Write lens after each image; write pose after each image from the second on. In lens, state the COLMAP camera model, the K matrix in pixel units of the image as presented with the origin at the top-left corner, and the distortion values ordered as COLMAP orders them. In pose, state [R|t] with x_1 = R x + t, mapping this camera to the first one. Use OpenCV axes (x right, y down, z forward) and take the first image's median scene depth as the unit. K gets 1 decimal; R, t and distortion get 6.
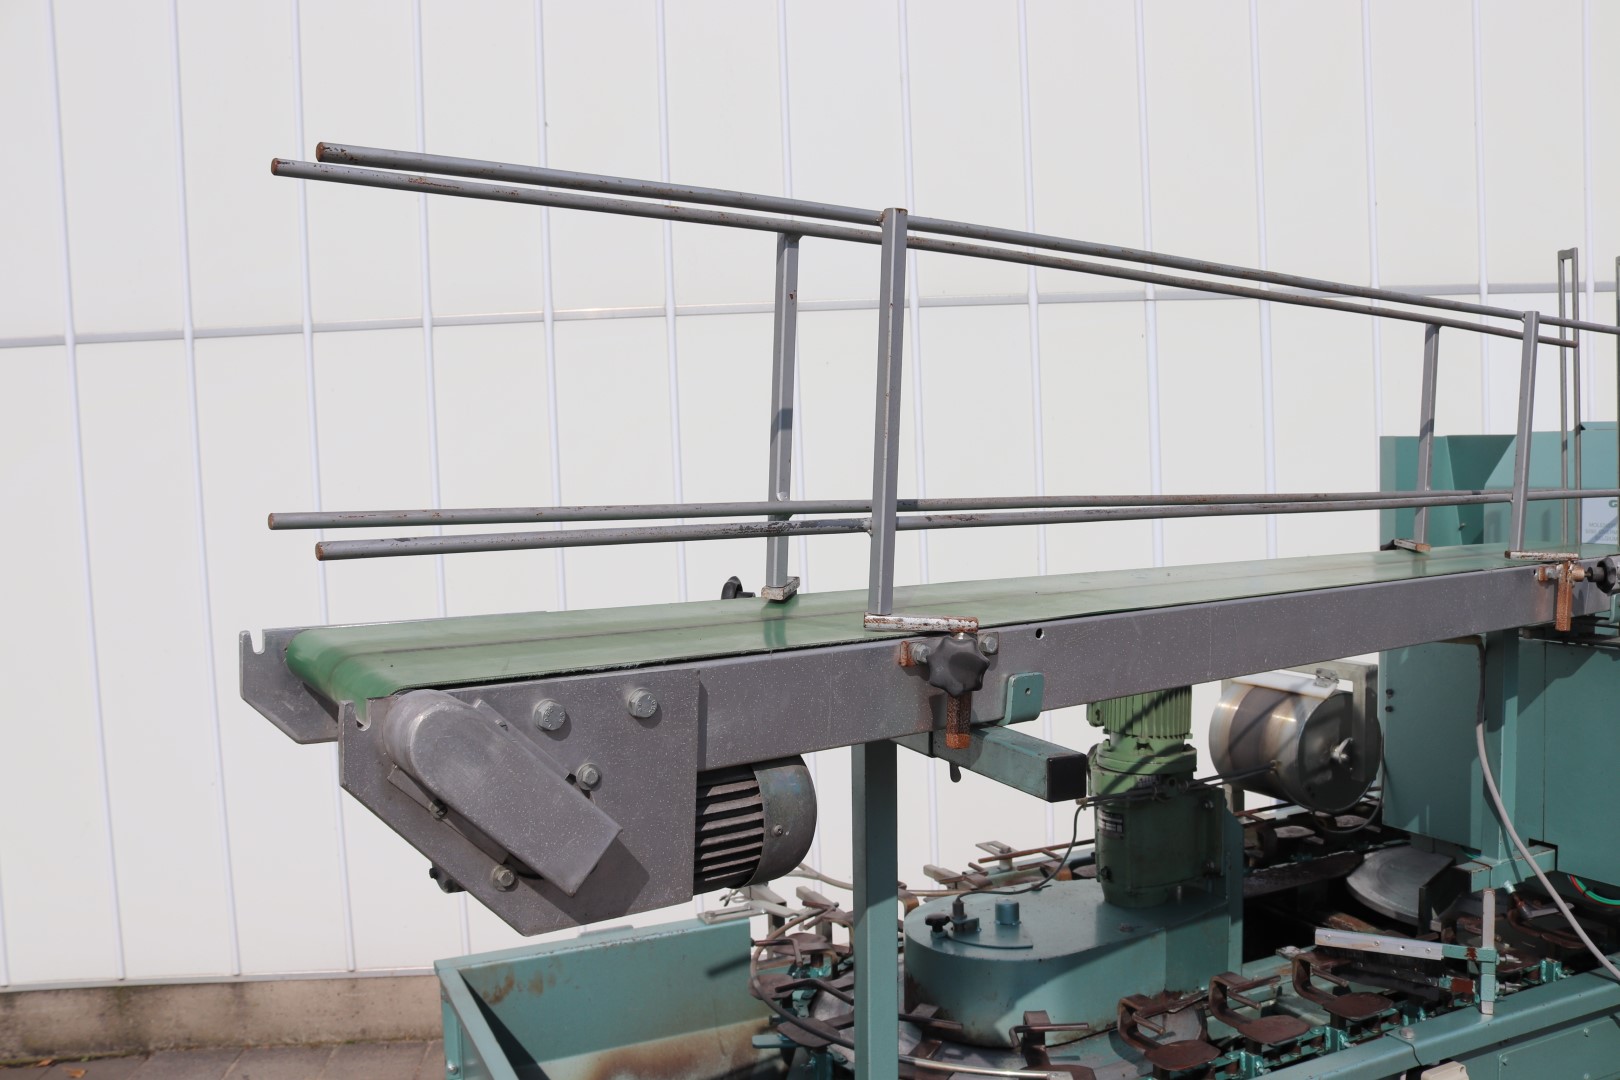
lens RADIAL K [[1363.7, 0, 830.2], [0, 1363.7, 557.2], [0, 0, 1]] dist [-0.162031, 0.148173]
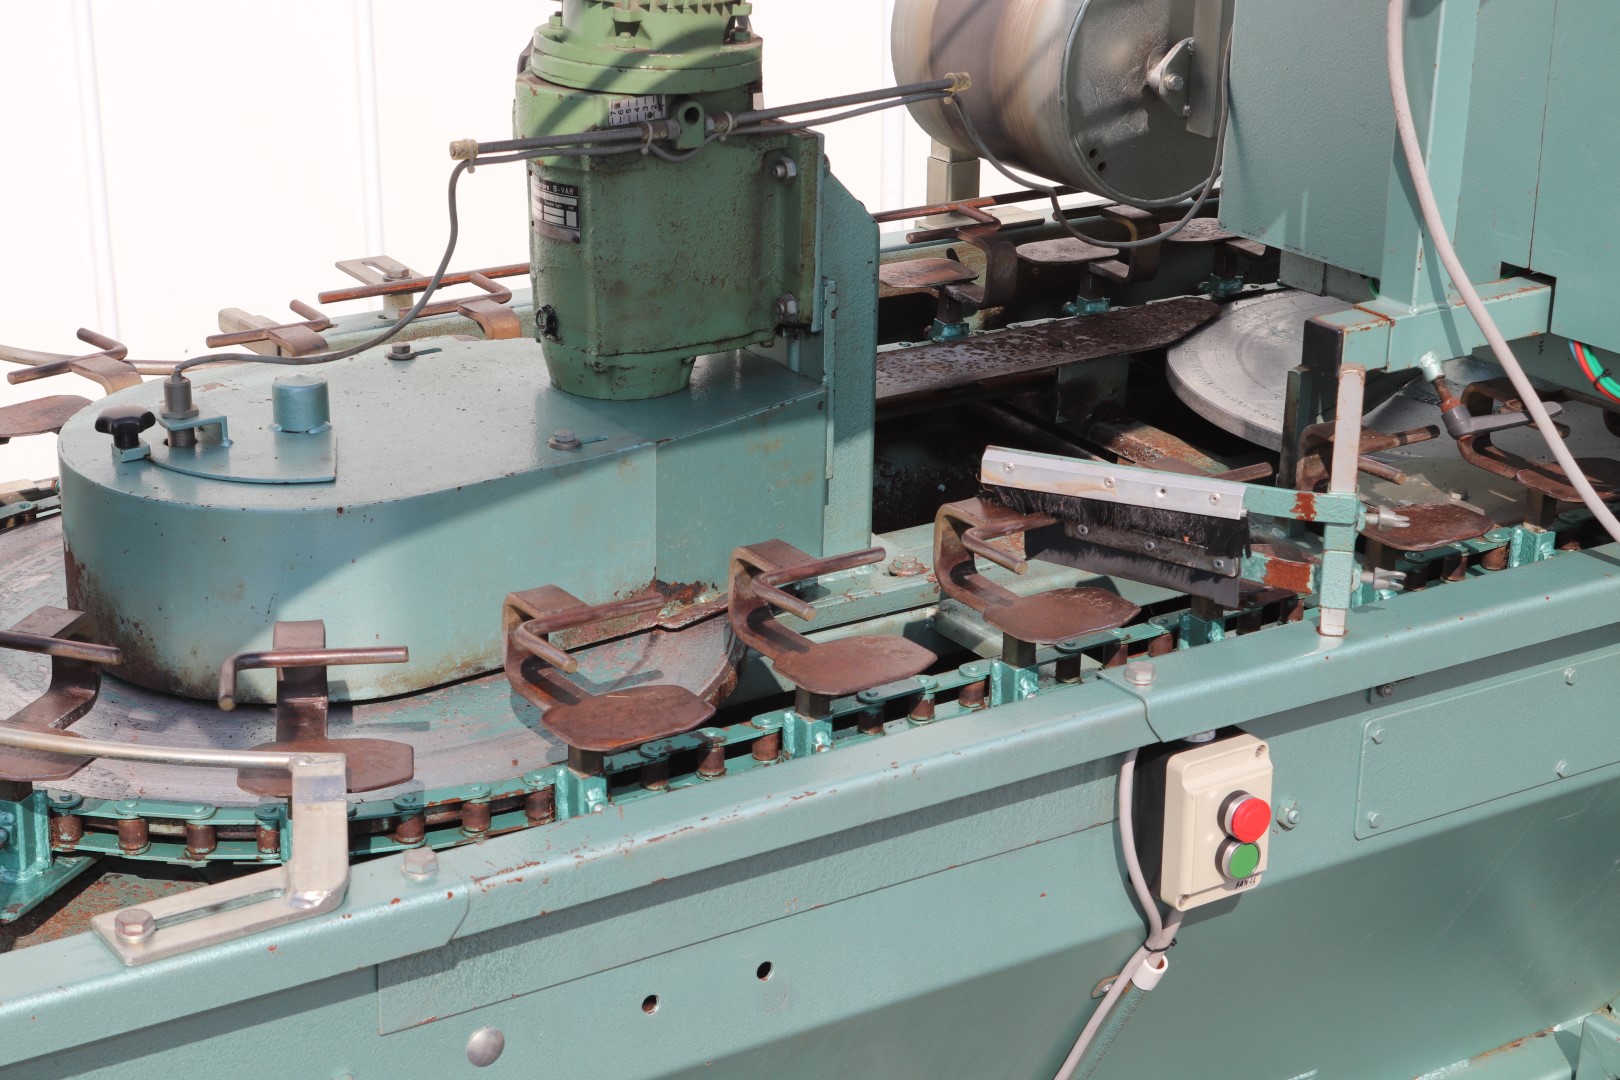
lens RADIAL K [[2940.6, 0, 810.0], [0, 2940.6, 540.0], [0, 0, 1]] dist [0.015301, 0.046196]
pose [[0.989158, -0.008659, 0.146597, 0.157168], [-0.033390, 0.958853, 0.281931, 0.031517], [-0.143006, -0.283770, 0.948169, 0.059282]]
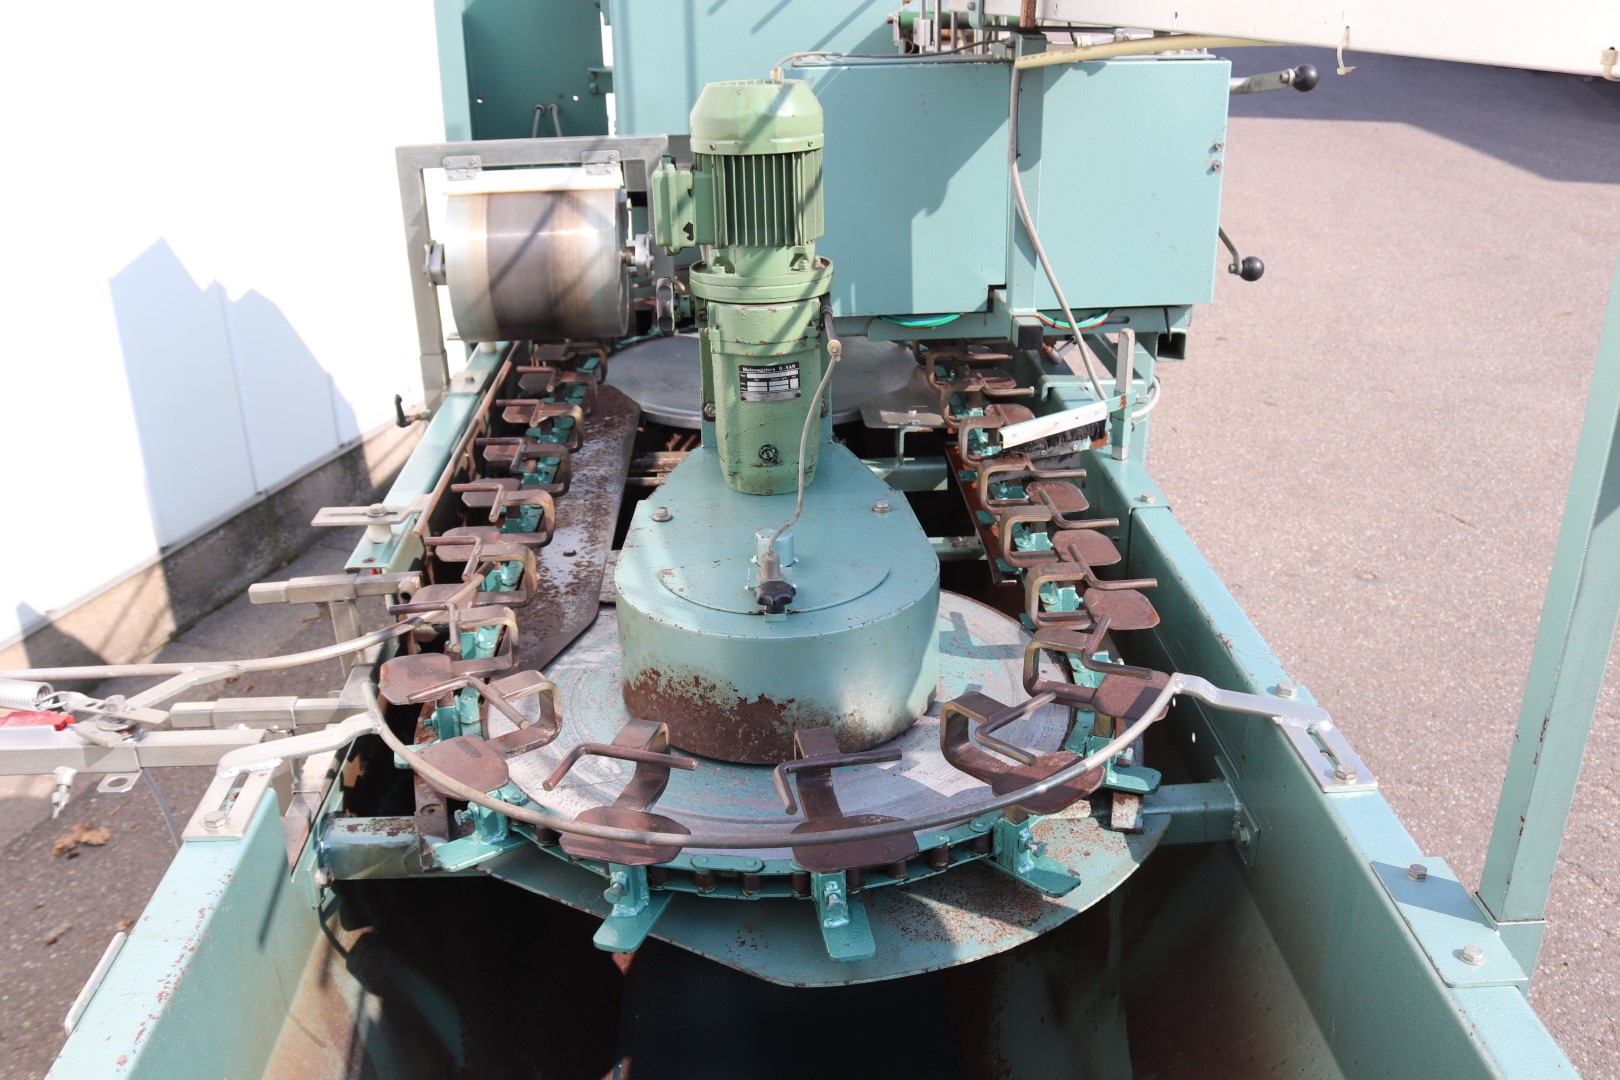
lens RADIAL K [[1464.7, 0, 831.9], [0, 1464.7, 535.0], [0, 0, 1]] dist [-0.191786, 0.274720]
pose [[0.380536, -0.347361, 0.857049, -0.465570], [0.070306, 0.934958, 0.347721, 0.016111], [-0.922090, -0.072065, 0.380207, 0.723066]]
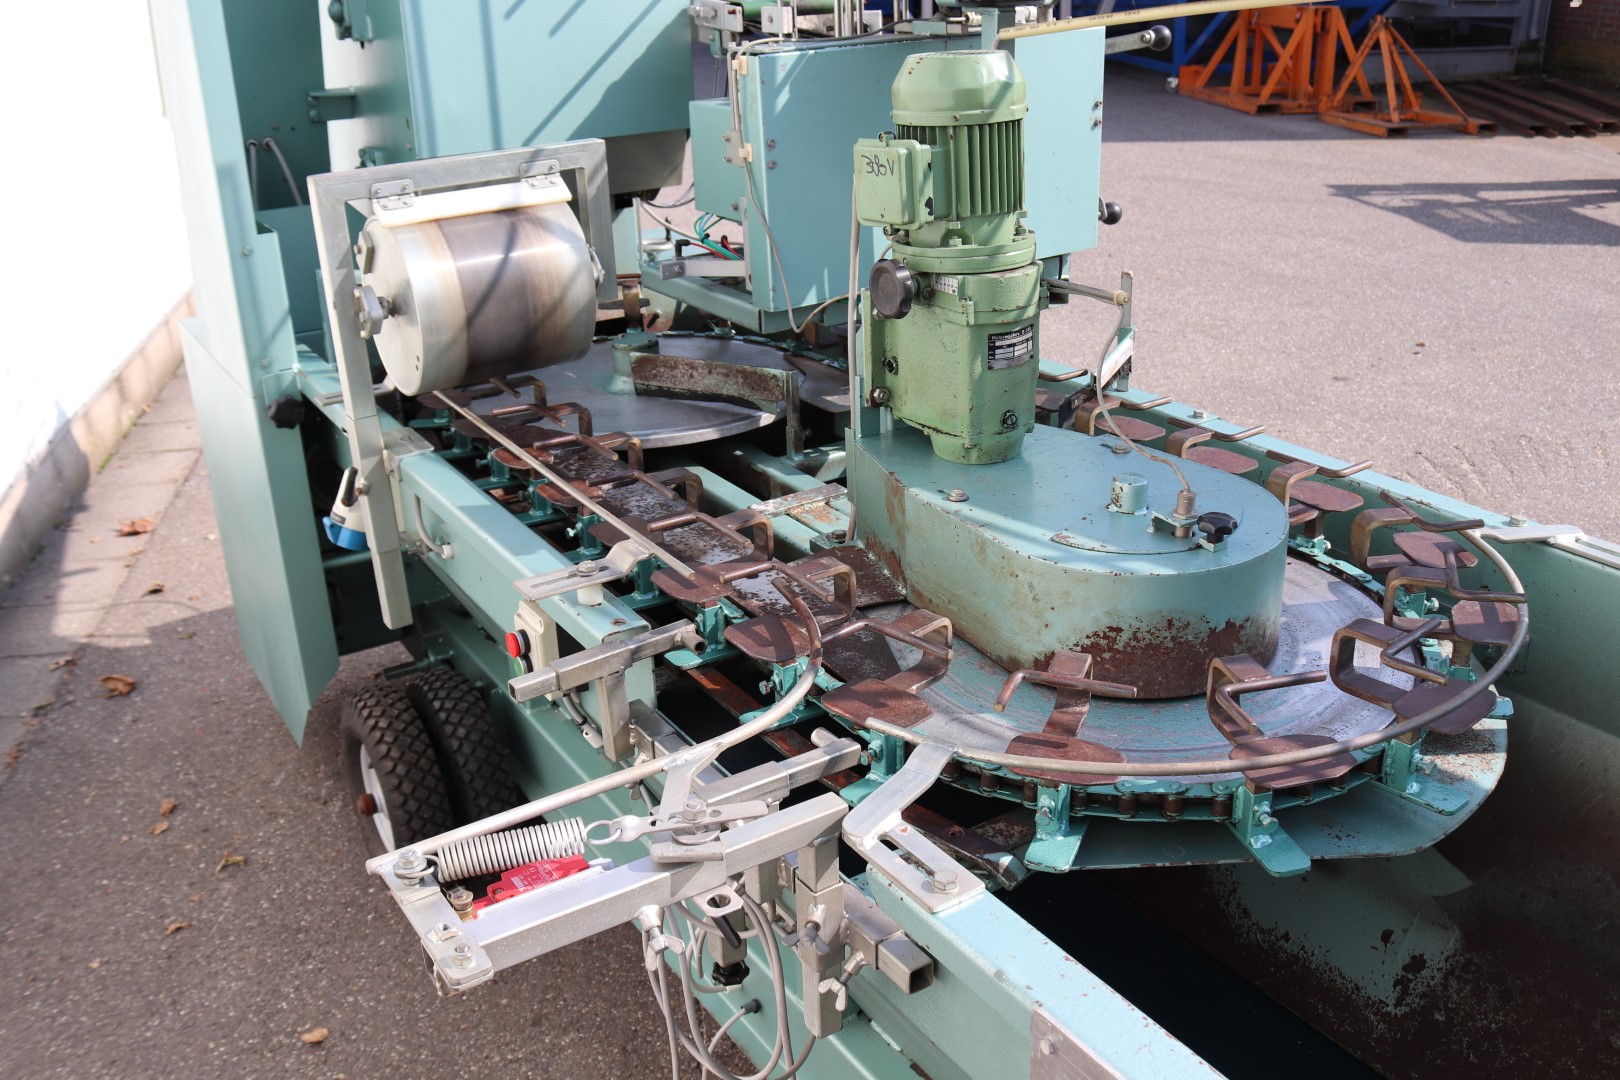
lens RADIAL K [[1464.7, 0, 831.9], [0, 1464.7, 535.0], [0, 0, 1]] dist [-0.191786, 0.274720]
pose [[-0.124634, -0.363923, 0.923053, -0.532172], [0.104777, 0.920278, 0.376976, -0.004691], [-0.986655, 0.143699, -0.076567, 1.226384]]
